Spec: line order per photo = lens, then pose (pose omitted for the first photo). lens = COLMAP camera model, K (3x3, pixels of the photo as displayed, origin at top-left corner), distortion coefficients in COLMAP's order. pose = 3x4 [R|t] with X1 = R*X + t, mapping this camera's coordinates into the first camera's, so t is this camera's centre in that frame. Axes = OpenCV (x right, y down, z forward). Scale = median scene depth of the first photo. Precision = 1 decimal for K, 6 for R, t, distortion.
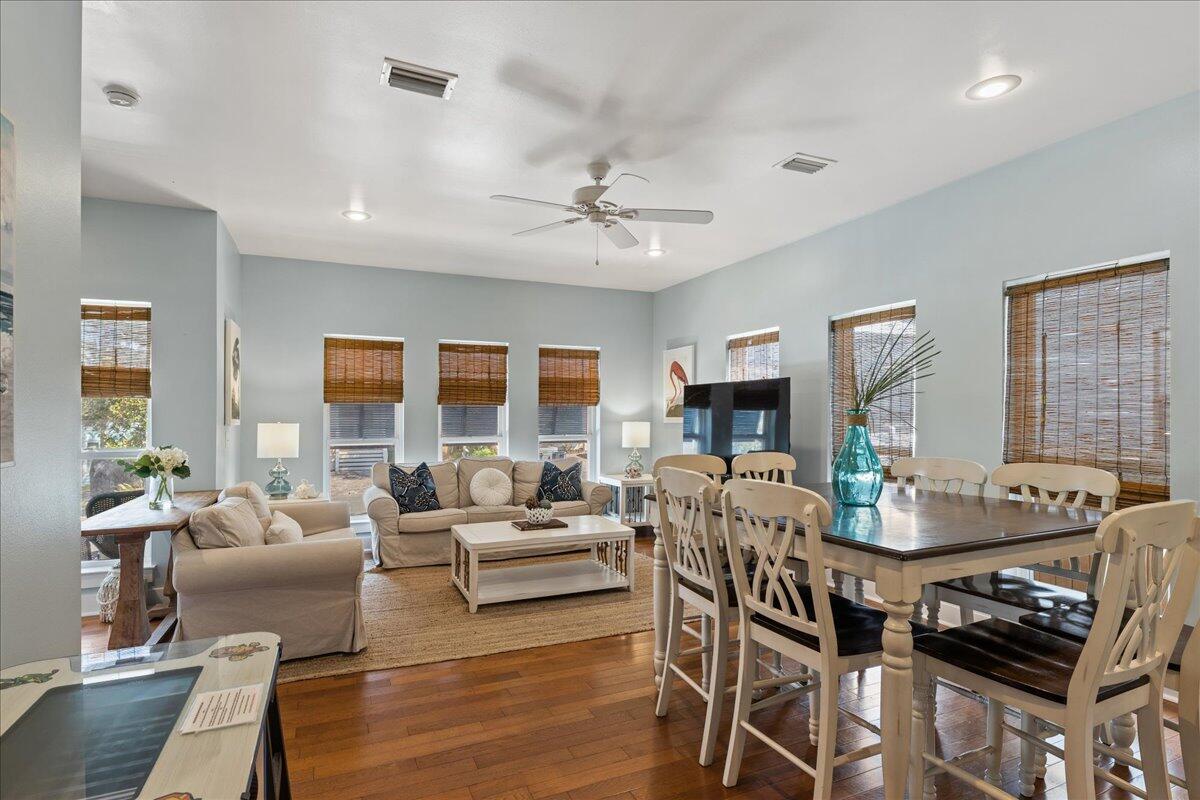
lens RADIAL K [[575.3, 0, 571.7], [0, 575.3, 399.3], [0, 0, 1]] dist [0.013384, 0.000115]
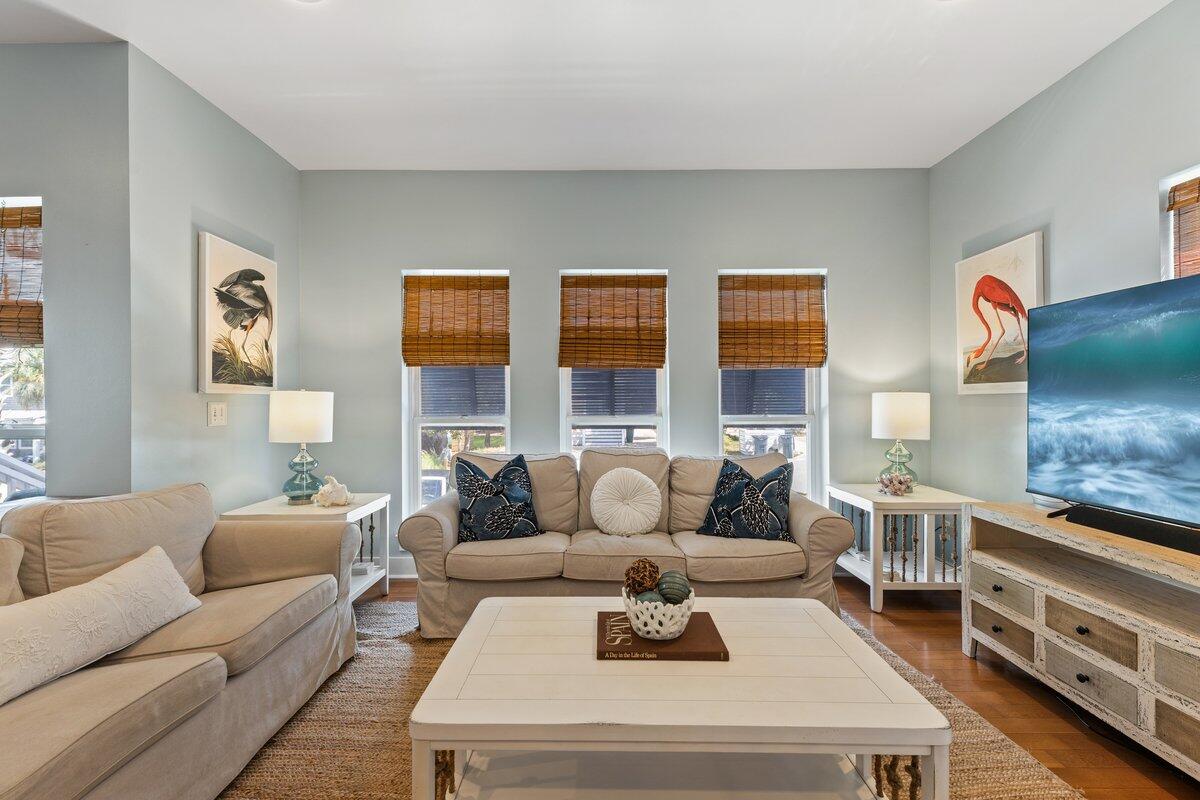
lens RADIAL K [[491.0, 0, 597.2], [0, 491.0, 390.4], [0, 0, 1]] dist [0.002173, -0.000221]
pose [[0.922143, -0.009443, -0.386734, 0.027821], [0.012310, 0.999912, 0.004938, 0.033398], [0.386653, -0.009315, 0.922178, 0.484731]]
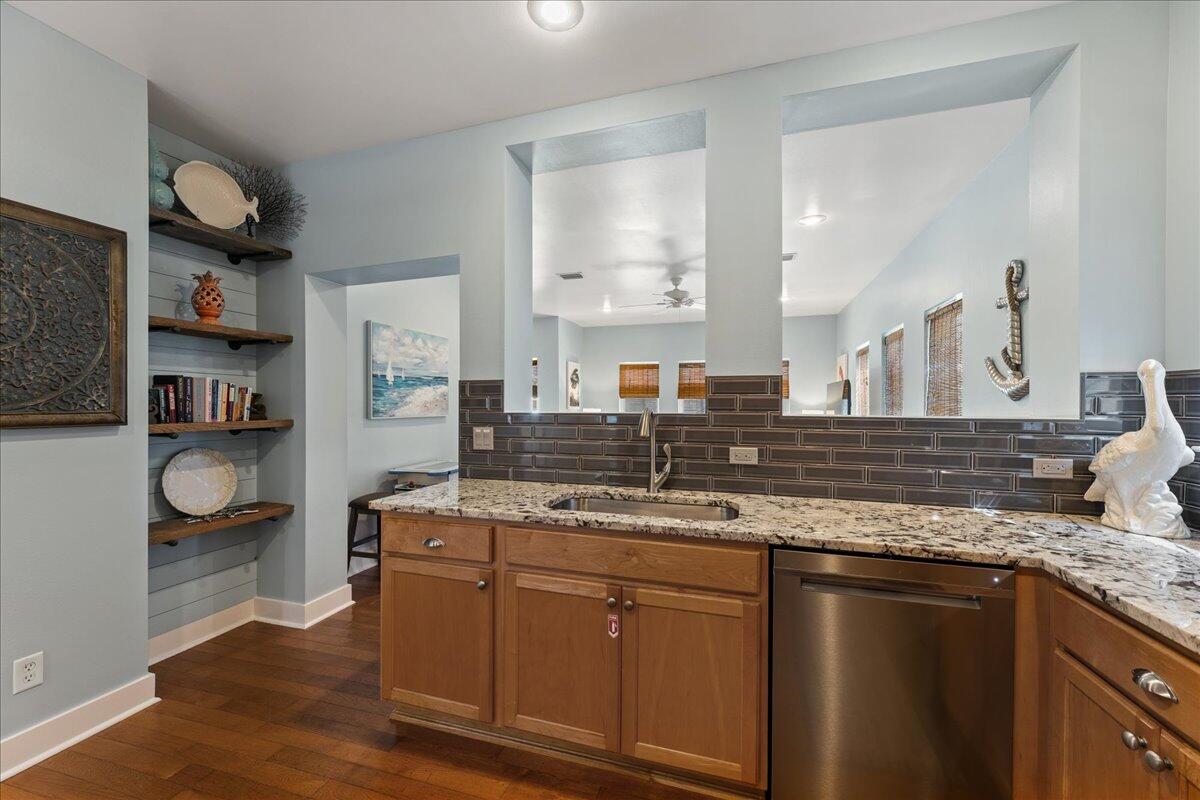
lens RADIAL K [[491.0, 0, 606.0], [0, 491.0, 404.2], [0, 0, 1]] dist [0.002173, -0.000221]
pose [[0.769394, -0.001161, -0.638773, 0.532737], [0.014657, 0.999767, 0.015837, -0.001226], [0.638606, -0.021547, 0.769232, -0.264611]]
